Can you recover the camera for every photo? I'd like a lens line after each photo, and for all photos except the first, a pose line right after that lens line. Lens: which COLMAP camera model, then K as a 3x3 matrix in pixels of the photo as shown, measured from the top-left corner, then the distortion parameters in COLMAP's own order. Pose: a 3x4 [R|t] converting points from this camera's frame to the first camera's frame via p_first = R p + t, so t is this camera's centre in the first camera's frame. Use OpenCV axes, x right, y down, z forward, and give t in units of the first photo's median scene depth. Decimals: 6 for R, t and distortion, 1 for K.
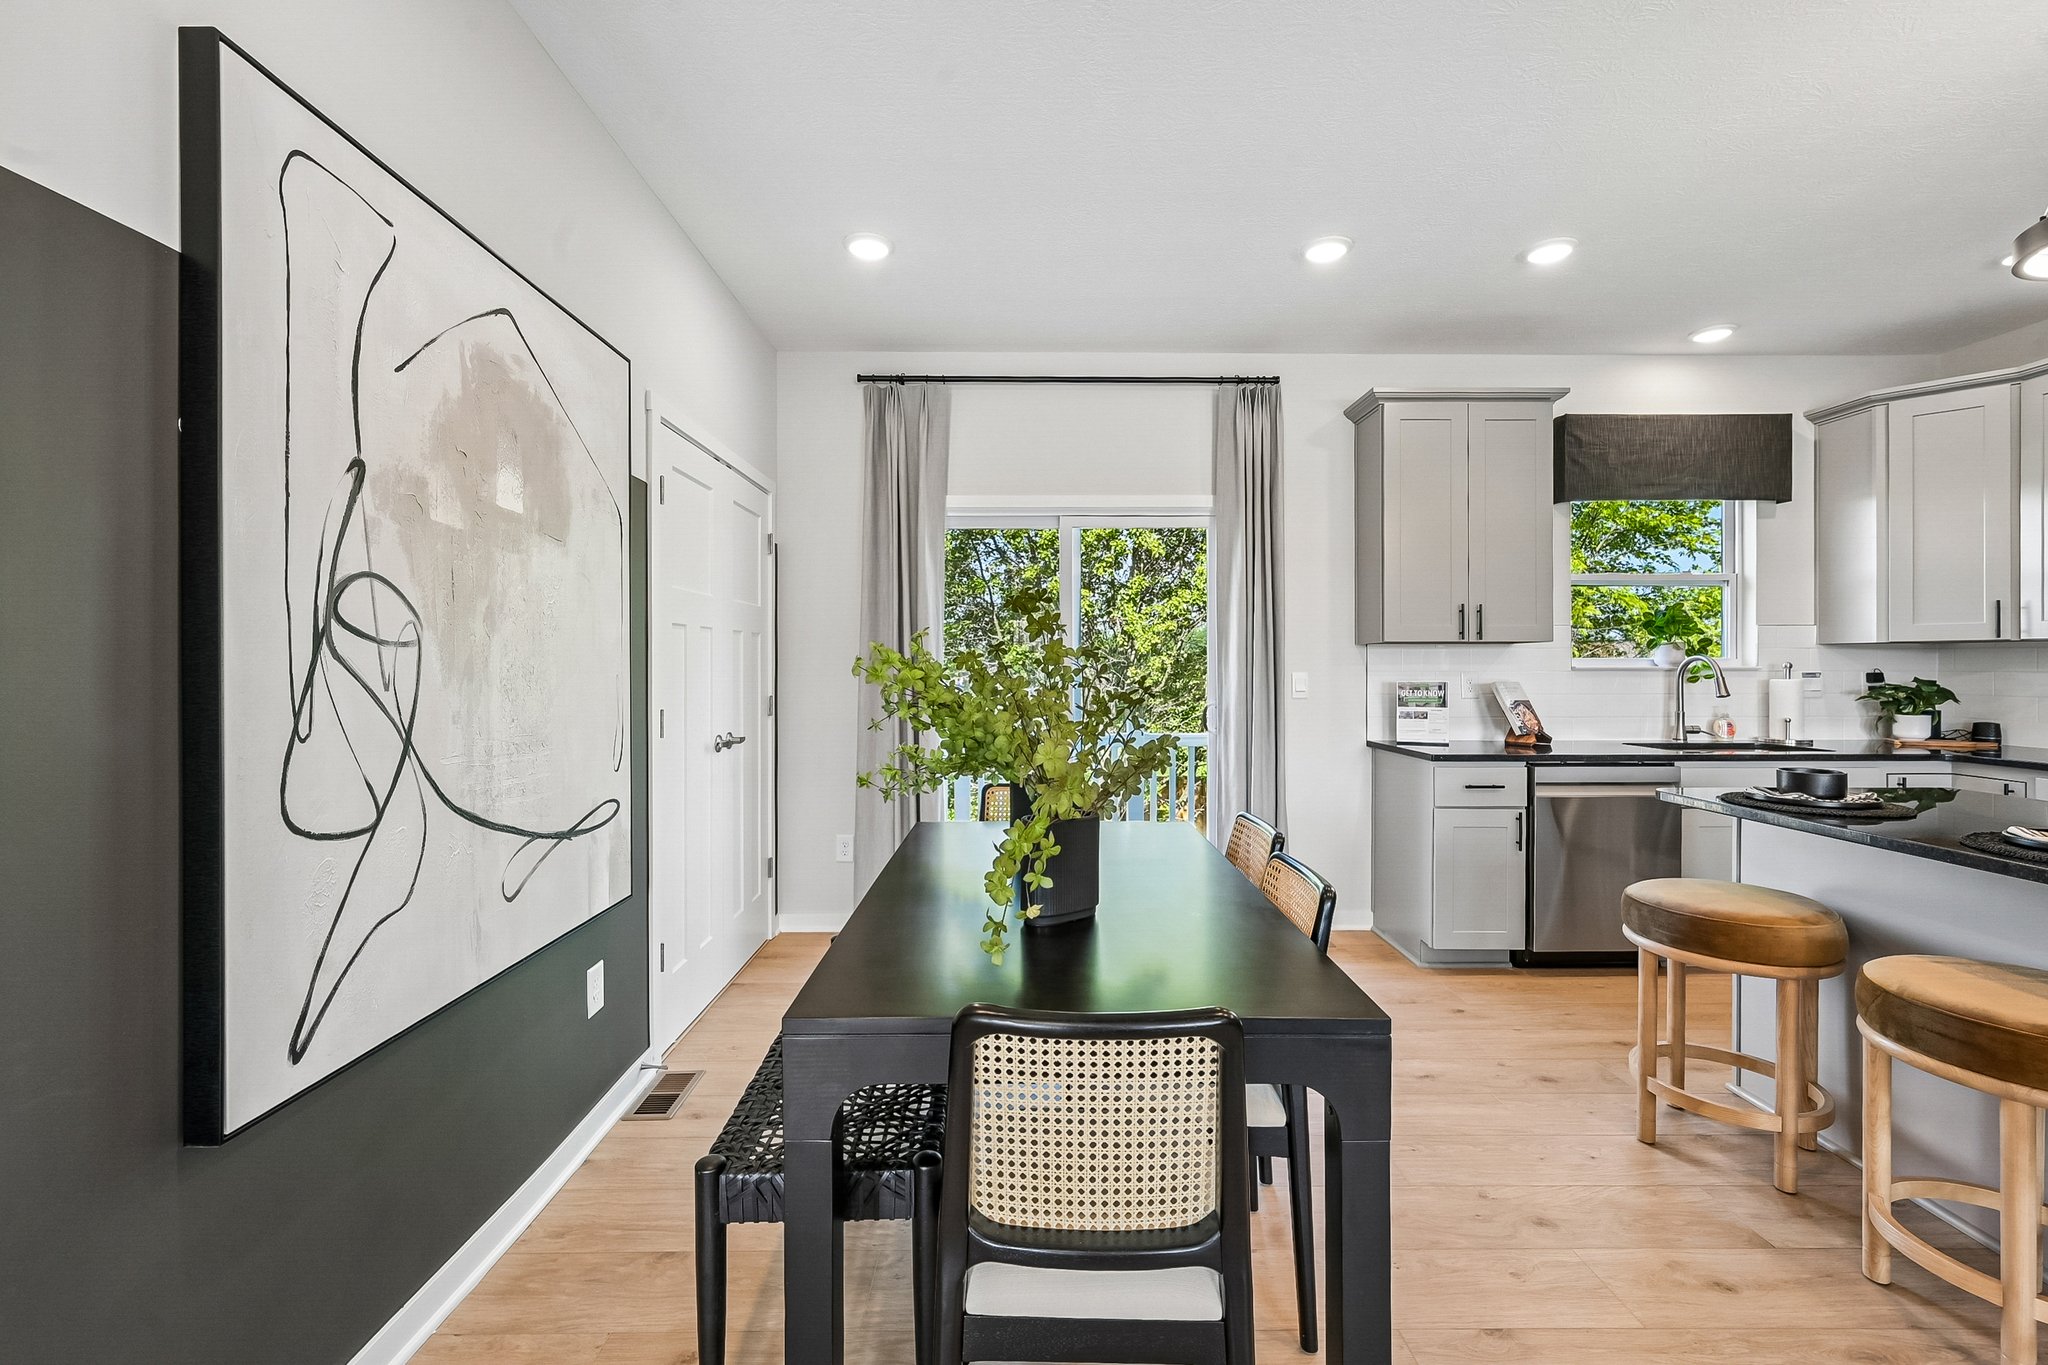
lens RADIAL K [[865.1, 0, 1018.6], [0, 865.1, 669.2], [0, 0, 1]] dist [0.000286, 0.000135]
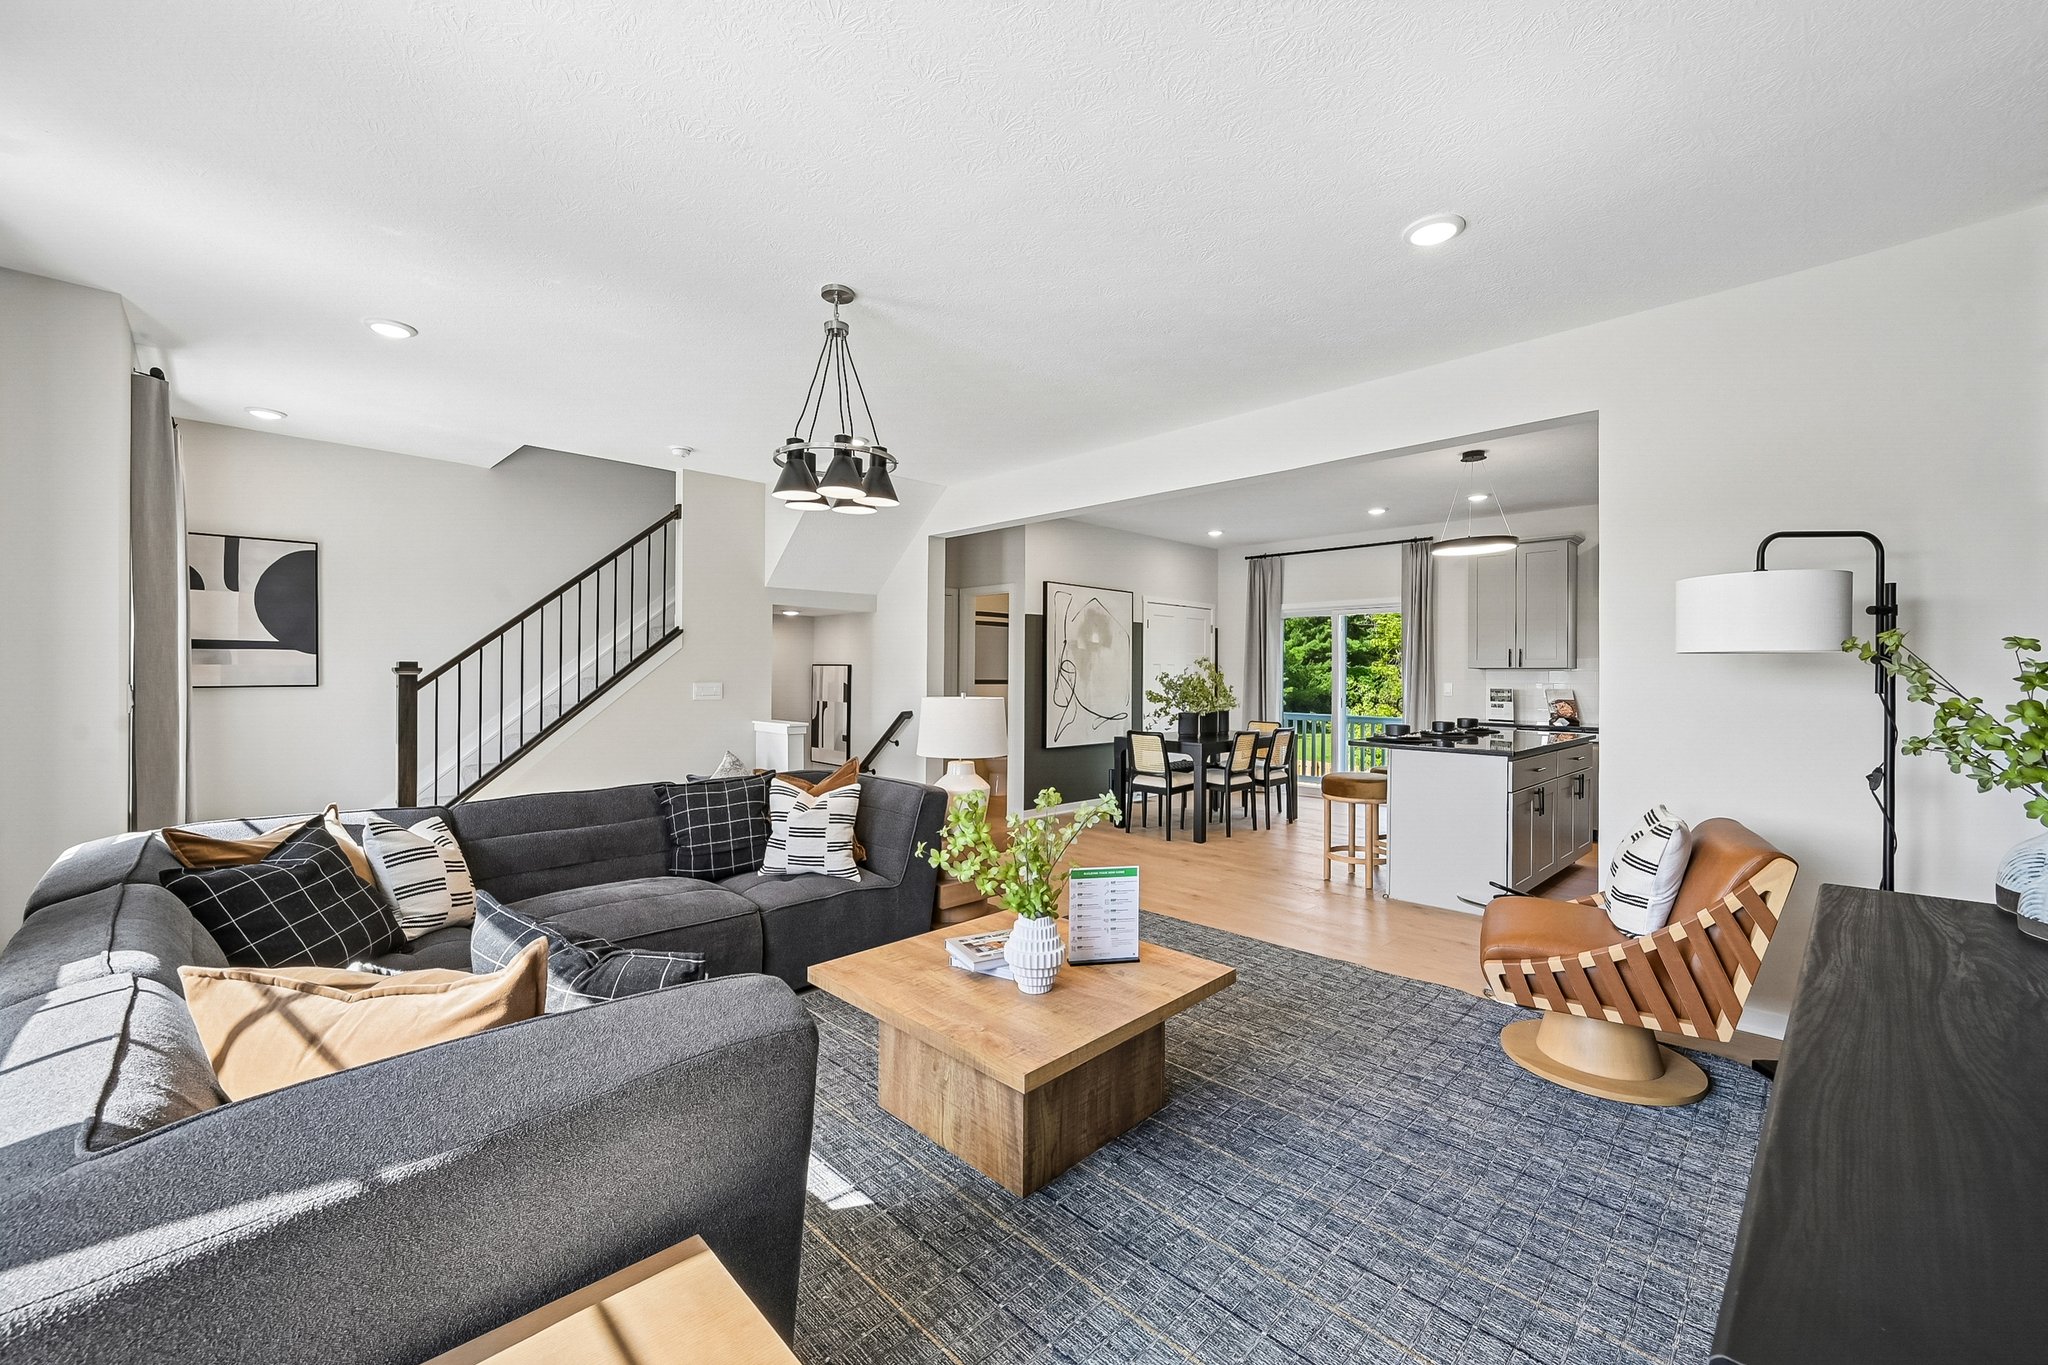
lens RADIAL K [[812.7, 0, 1018.2], [0, 812.7, 675.8], [0, 0, 1]] dist [0.003503, 0.000148]
pose [[0.694846, 0.006639, -0.719128, 1.707545], [-0.010218, 0.999948, -0.000641, -0.003185], [0.719086, 0.007793, 0.694877, -1.746197]]
